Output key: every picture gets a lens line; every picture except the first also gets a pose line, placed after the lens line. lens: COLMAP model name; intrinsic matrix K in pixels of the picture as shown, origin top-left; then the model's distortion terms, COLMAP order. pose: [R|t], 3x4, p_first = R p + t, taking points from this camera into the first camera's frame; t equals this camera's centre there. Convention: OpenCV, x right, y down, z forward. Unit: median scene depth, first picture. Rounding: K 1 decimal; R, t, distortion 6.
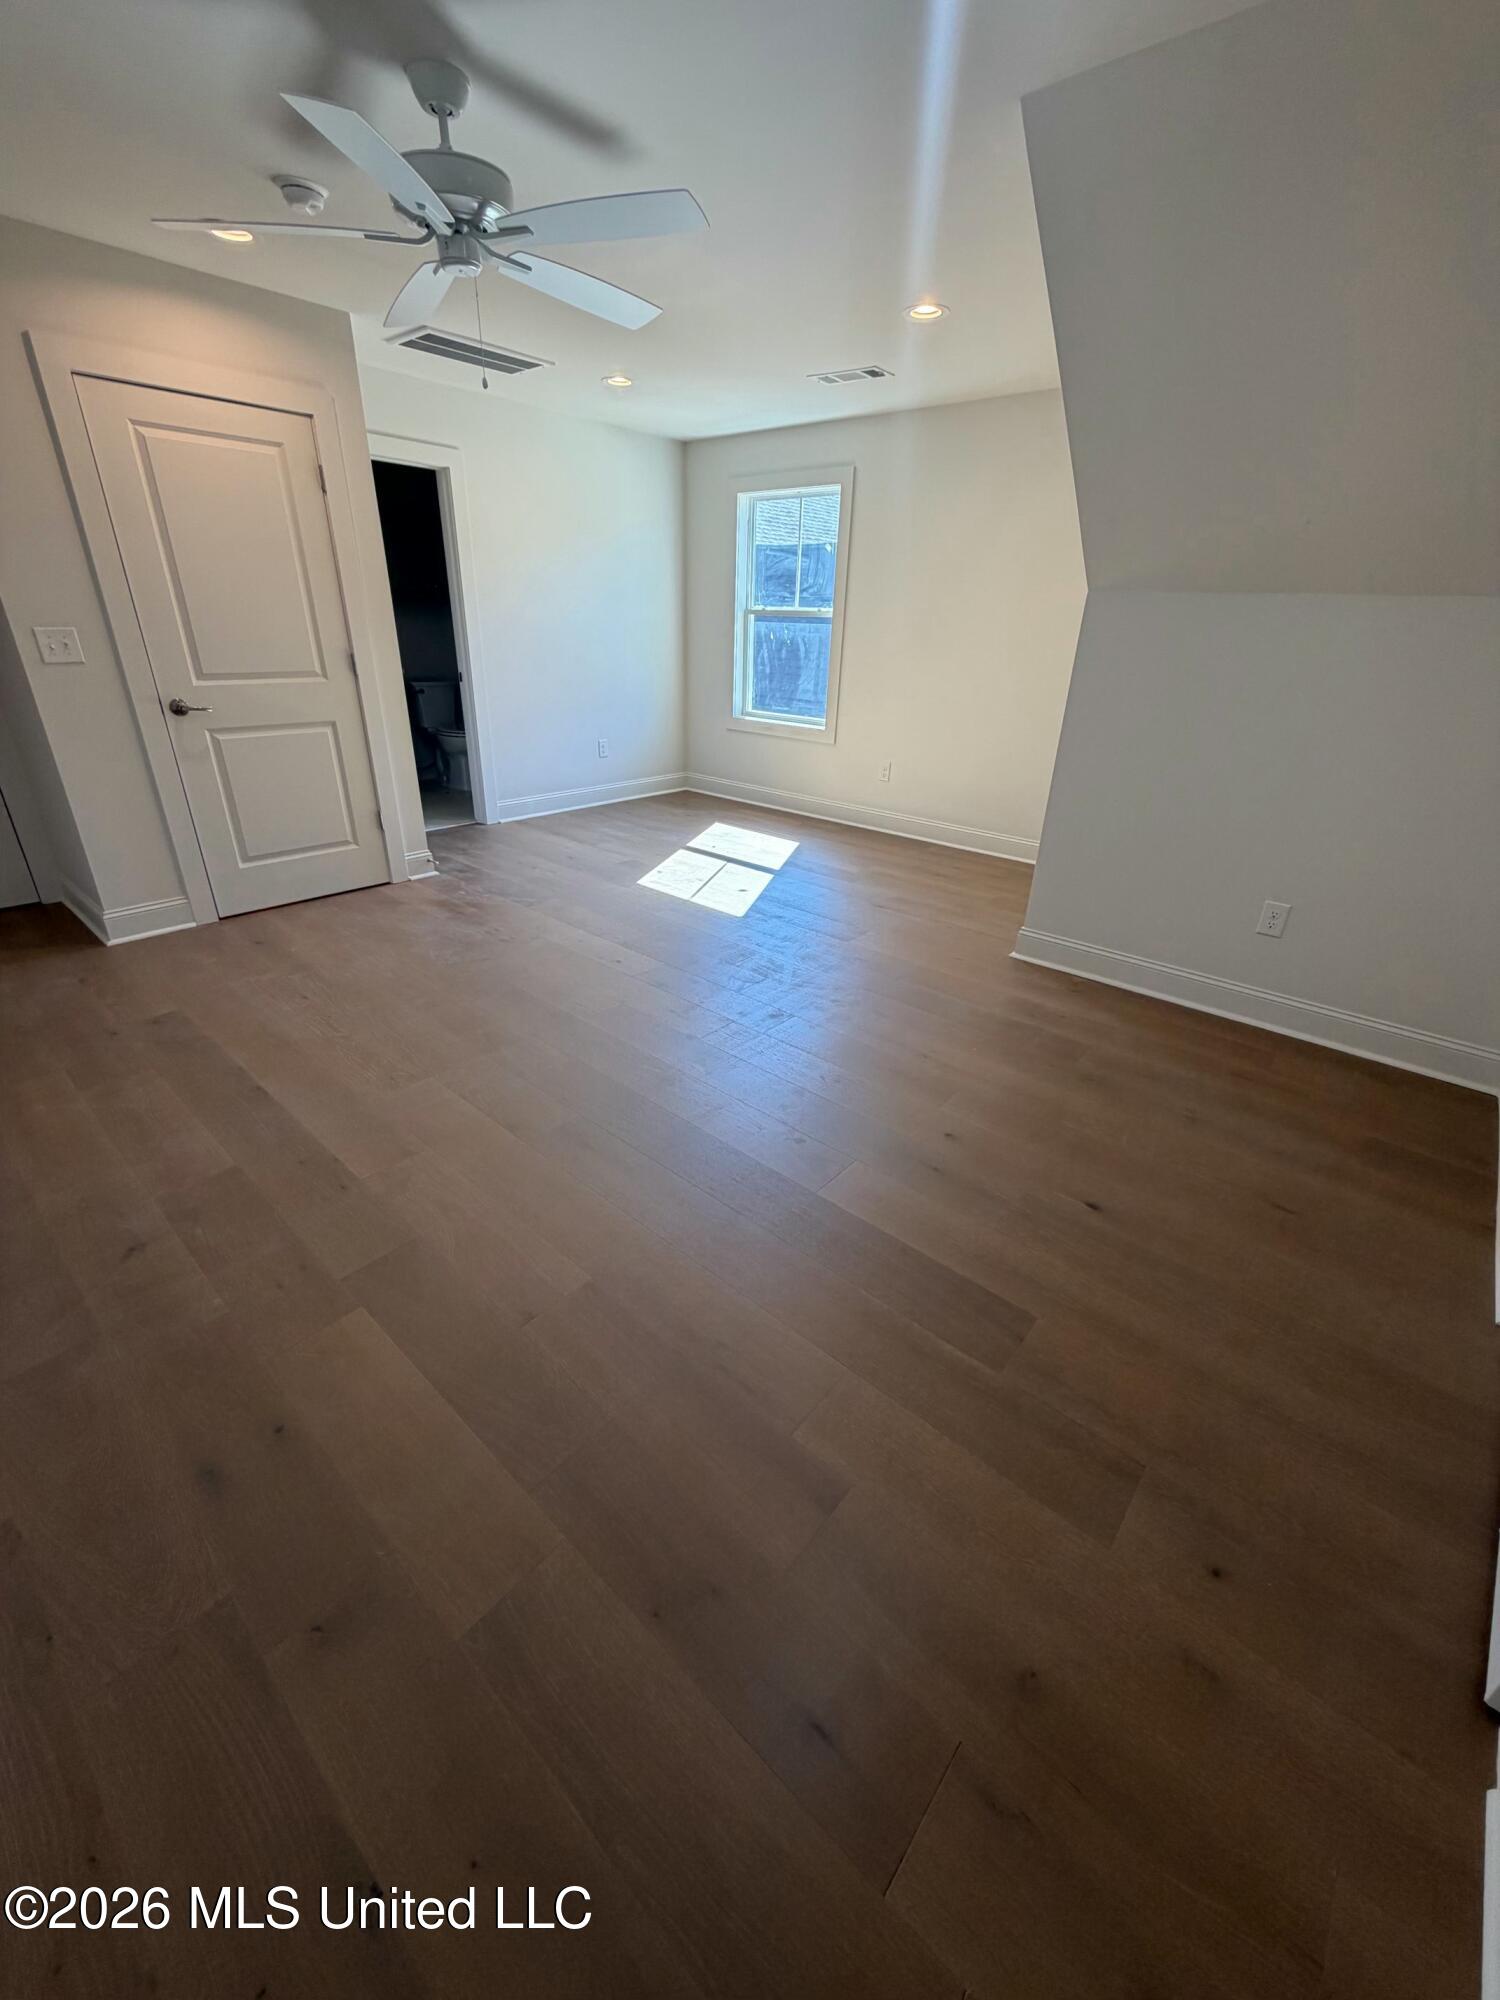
lens RADIAL K [[802.5, 0, 748.2], [0, 802.5, 992.1], [0, 0, 1]] dist [0.002833, 0.000240]
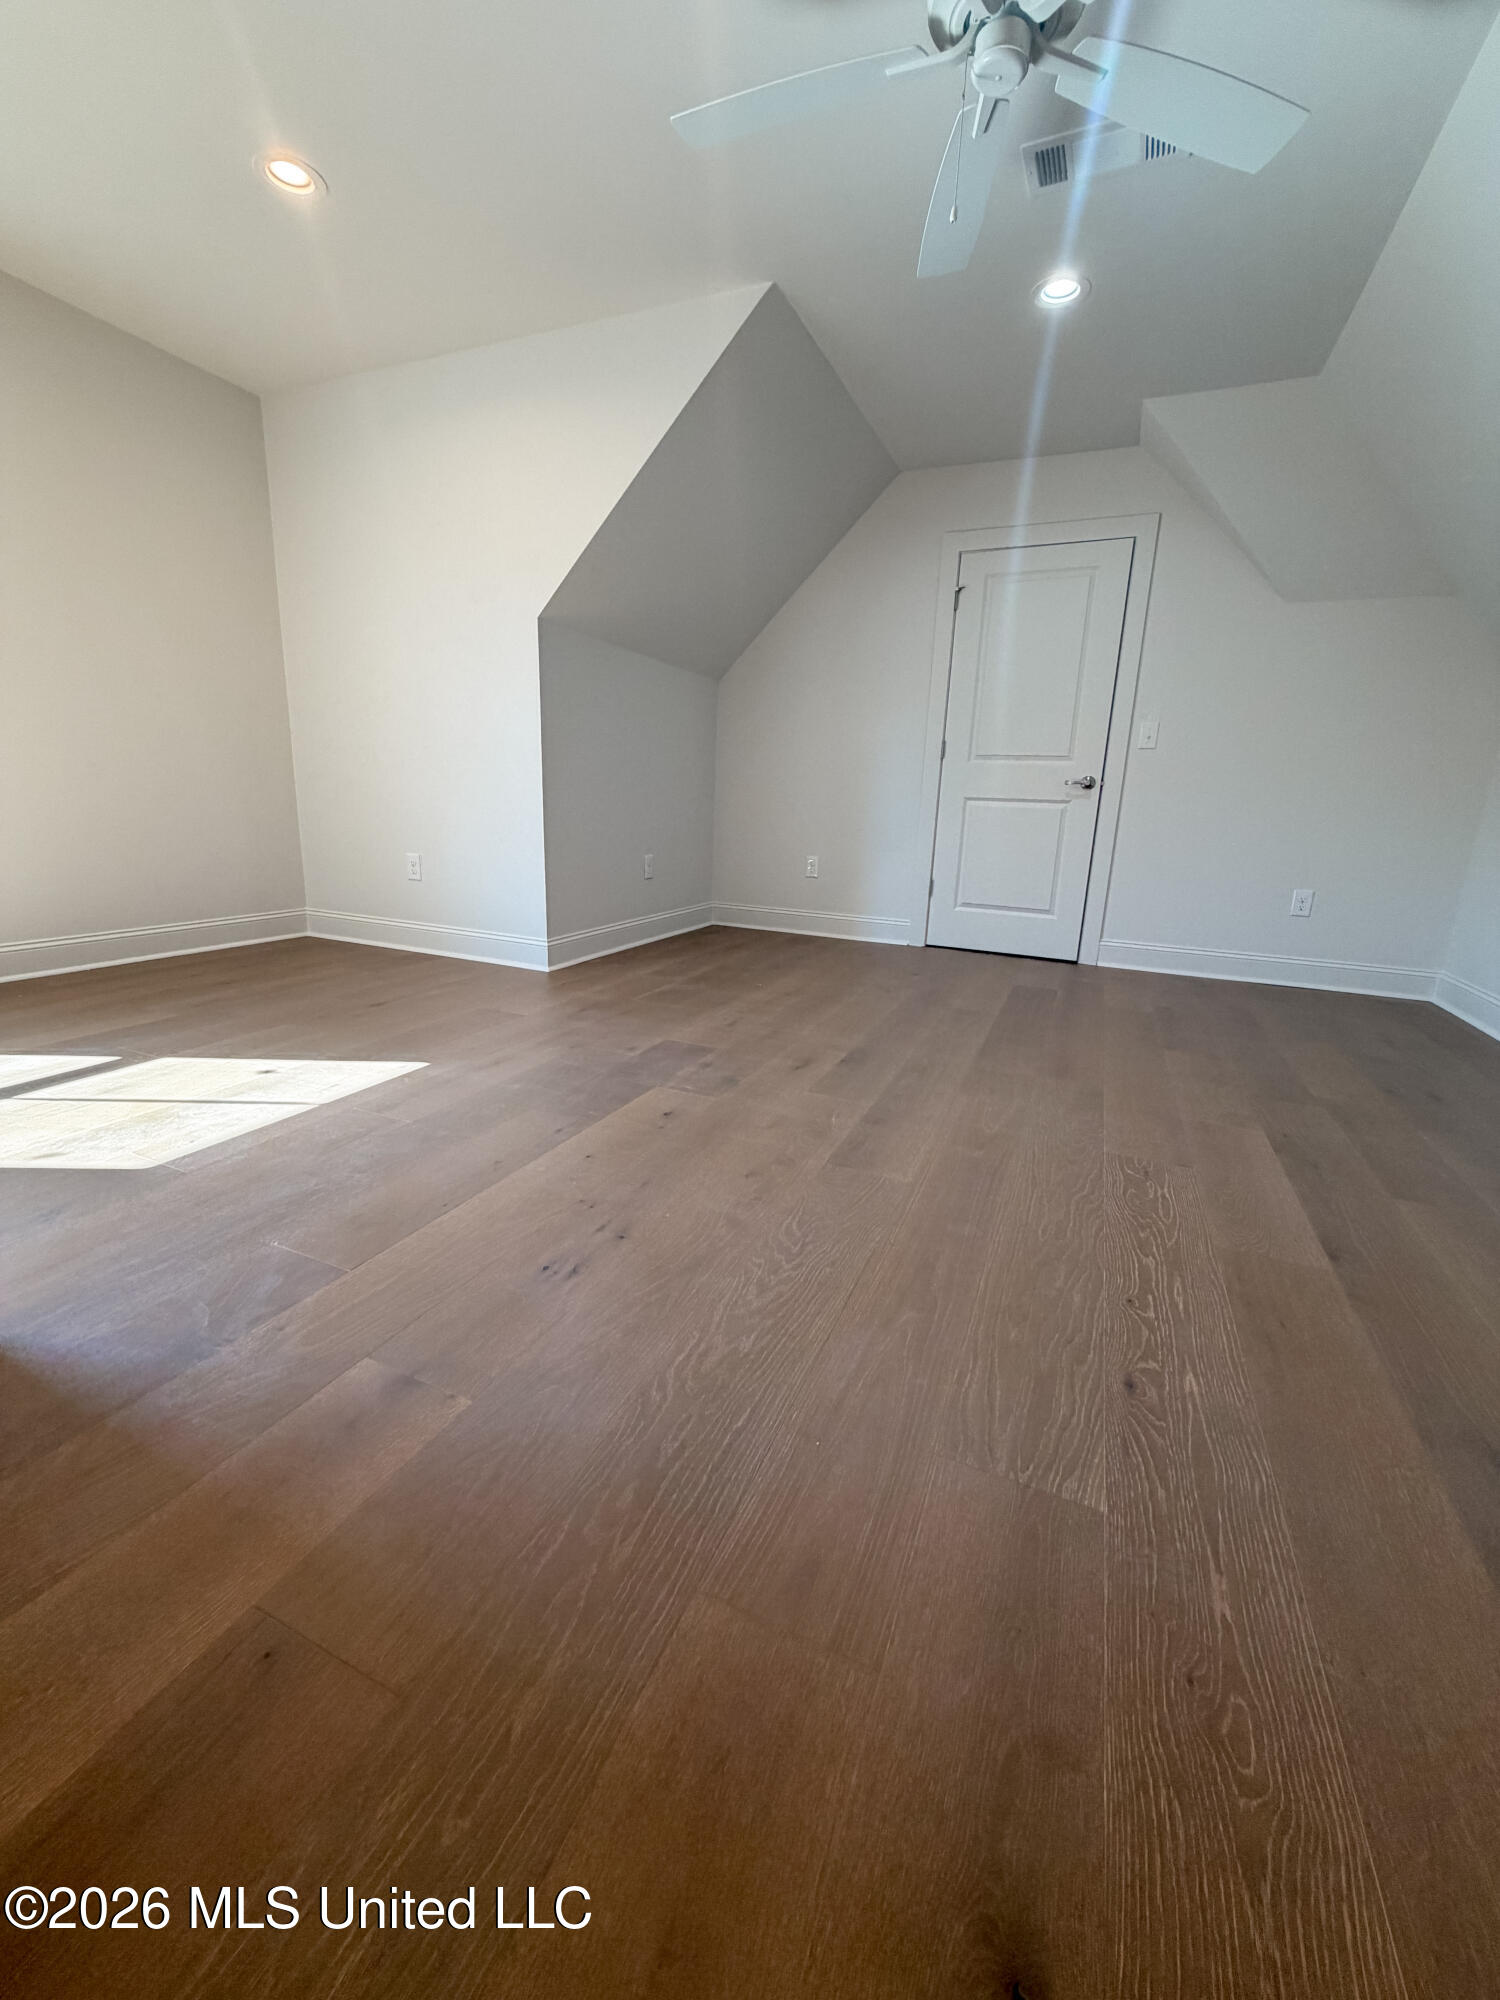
lens RADIAL K [[802.5, 0, 748.2], [0, 802.5, 992.1], [0, 0, 1]] dist [0.002833, 0.000240]
pose [[-0.296660, -0.260781, 0.918687, -0.779640], [0.379894, 0.850375, 0.364064, -0.337958], [-0.876170, 0.457007, -0.153203, 1.104085]]
